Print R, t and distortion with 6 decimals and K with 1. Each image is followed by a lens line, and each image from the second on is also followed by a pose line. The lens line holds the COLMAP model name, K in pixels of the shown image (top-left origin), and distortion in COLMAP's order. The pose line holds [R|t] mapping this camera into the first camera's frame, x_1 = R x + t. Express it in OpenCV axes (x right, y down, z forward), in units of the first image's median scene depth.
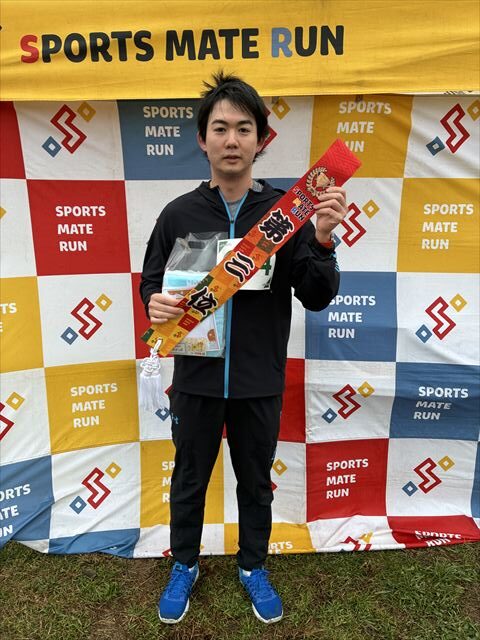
lens RADIAL K [[482.5, 0, 239.3], [0, 482.5, 312.2], [0, 0, 1]] dist [0.040076, -0.027077]
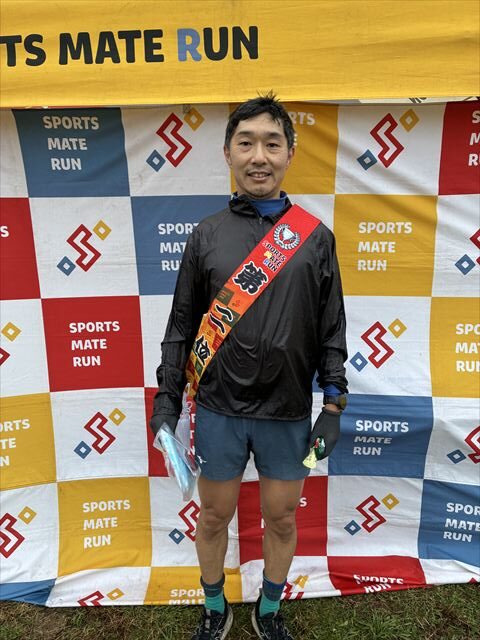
lens RADIAL K [[482.5, 0, 237.7], [0, 482.5, 313.8], [0, 0, 1]] dist [0.040076, -0.027077]
pose [[0.999907, -0.009621, 0.009647, 0.149319], [0.009596, 0.999951, 0.002610, -0.056732], [-0.009672, -0.002517, 0.999950, 0.094223]]
